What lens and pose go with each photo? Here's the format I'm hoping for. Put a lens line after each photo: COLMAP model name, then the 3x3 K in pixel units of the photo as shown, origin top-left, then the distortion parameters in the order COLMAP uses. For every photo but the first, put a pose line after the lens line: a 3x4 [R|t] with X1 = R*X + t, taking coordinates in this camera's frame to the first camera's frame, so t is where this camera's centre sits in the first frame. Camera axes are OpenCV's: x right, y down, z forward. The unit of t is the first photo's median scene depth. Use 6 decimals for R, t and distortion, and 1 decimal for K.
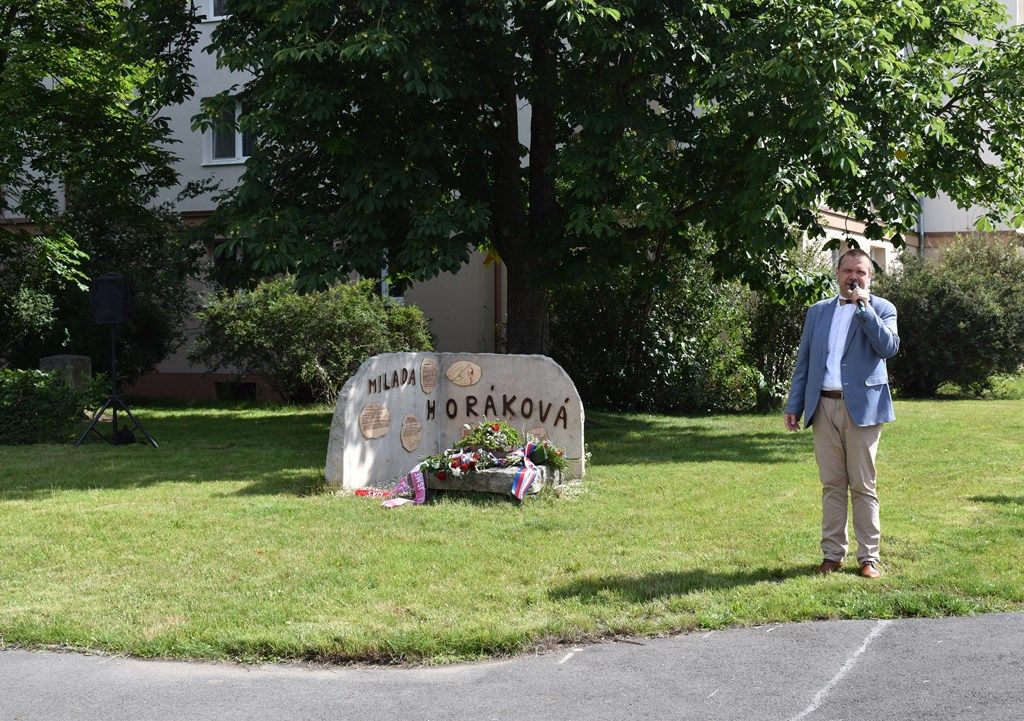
lens RADIAL K [[1503.1, 0, 544.3], [0, 1503.1, 358.0], [0, 0, 1]] dist [-0.021207, -0.021033]
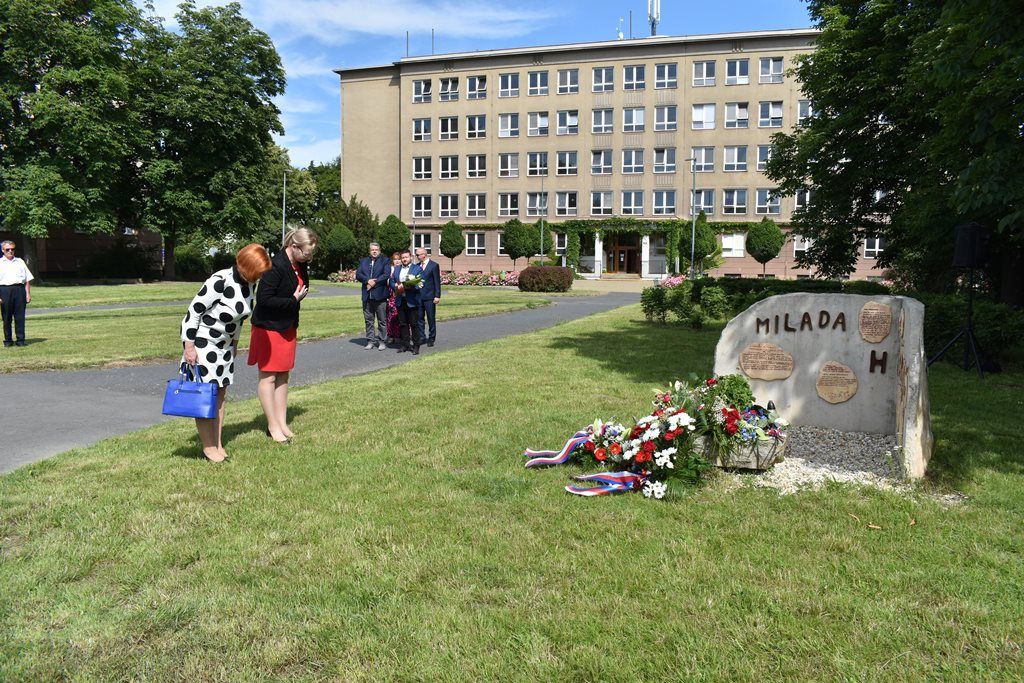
lens RADIAL K [[802.8, 0, 514.9], [0, 802.8, 346.0], [0, 0, 1]] dist [-0.096210, 0.017038]
pose [[0.094622, 0.108733, -0.989557, 0.363146], [-0.037392, 0.993704, 0.105614, -0.015382], [0.994811, 0.027008, 0.098092, 0.767144]]
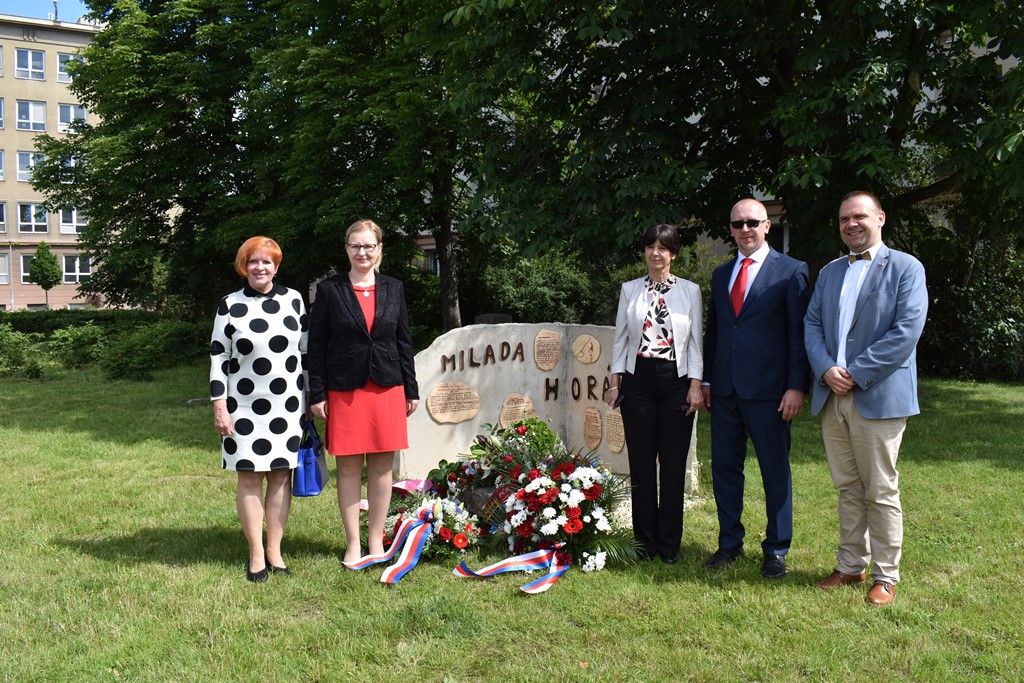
lens RADIAL K [[880.4, 0, 514.6], [0, 880.4, 343.8], [0, 0, 1]] dist [-0.087612, 0.012525]
pose [[0.862361, 0.031151, -0.505335, 0.168484], [-0.012141, 0.999091, 0.040869, -0.012998], [0.506149, -0.029108, 0.861955, 0.563750]]
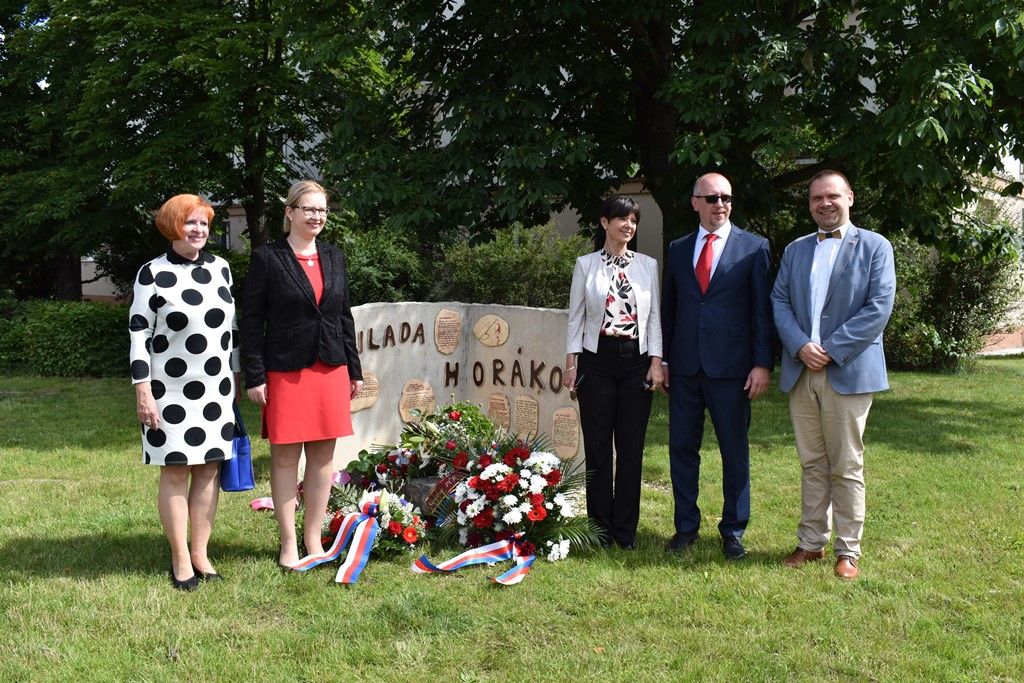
lens RADIAL K [[982.1, 0, 517.3], [0, 982.1, 340.1], [0, 0, 1]] dist [-0.071549, 0.002216]
pose [[0.954370, 0.035734, -0.296481, 0.116099], [-0.024148, 0.998798, 0.042650, -0.007276], [0.297649, -0.033544, 0.954086, 0.524693]]
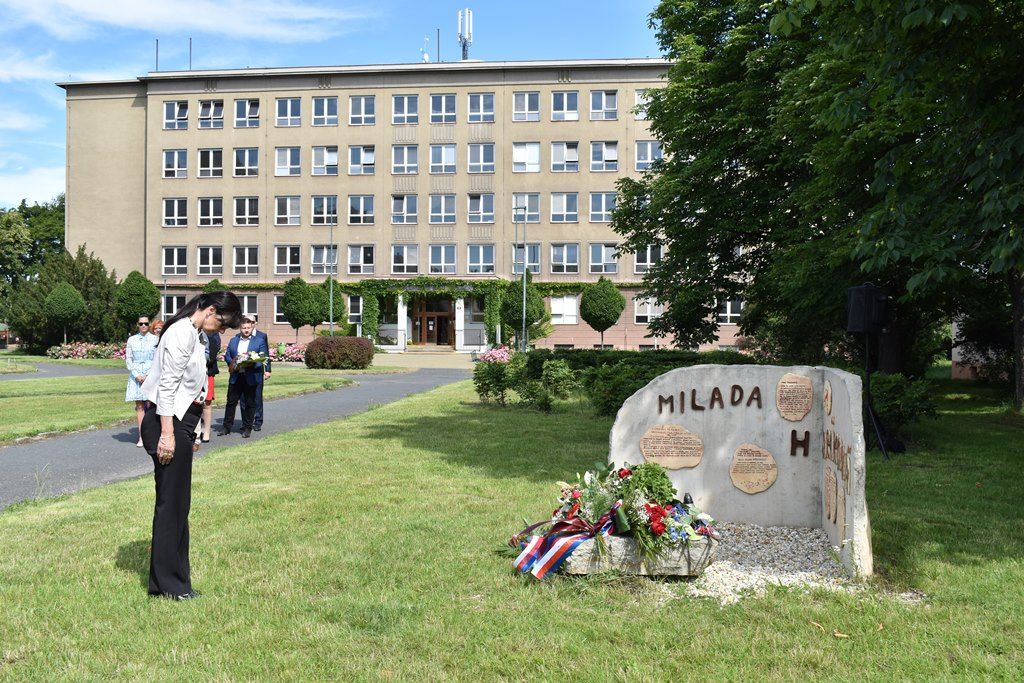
lens RADIAL K [[996.8, 0, 514.9], [0, 996.8, 344.6], [0, 0, 1]] dist [-0.075933, 0.010688]
pose [[0.312563, 0.016855, -0.949748, 0.356507], [-0.034223, 0.999393, 0.006473, -0.013360], [0.949280, 0.030480, 0.312950, 0.729702]]
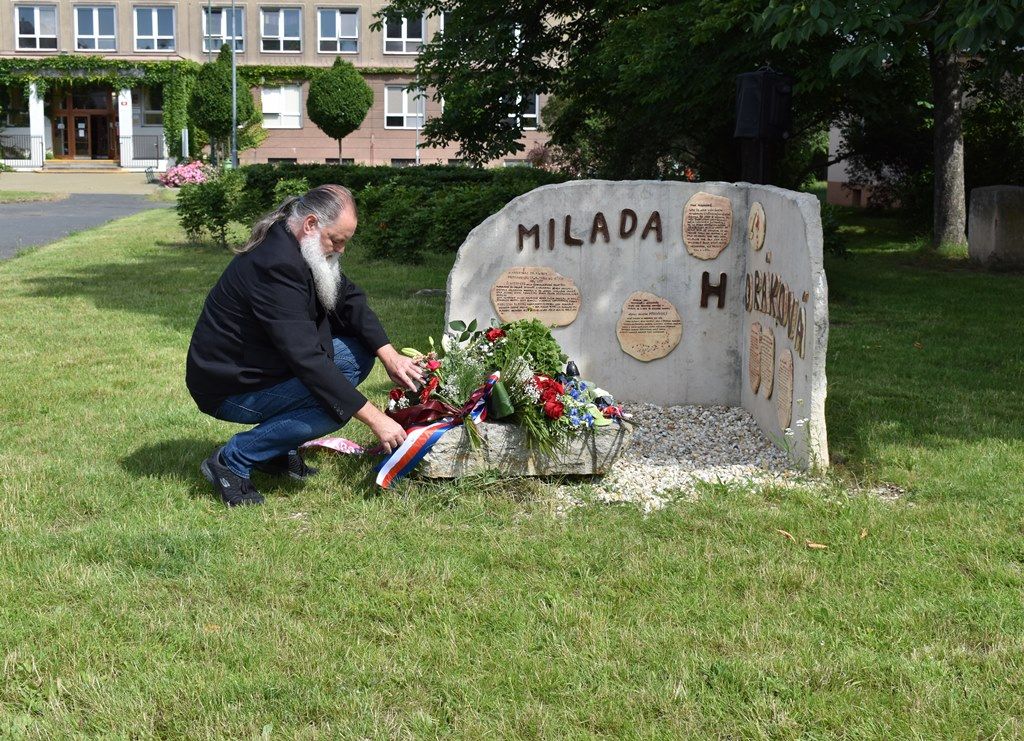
lens RADIAL K [[1429.6, 0, 472.2], [0, 1429.6, 371.3], [0, 0, 1]] dist [-0.034271, -0.027901]
pose [[0.483552, 0.145800, -0.863087, 0.336904], [-0.035733, 0.988496, 0.146965, -0.009166], [0.874586, -0.040224, 0.483199, 0.695488]]
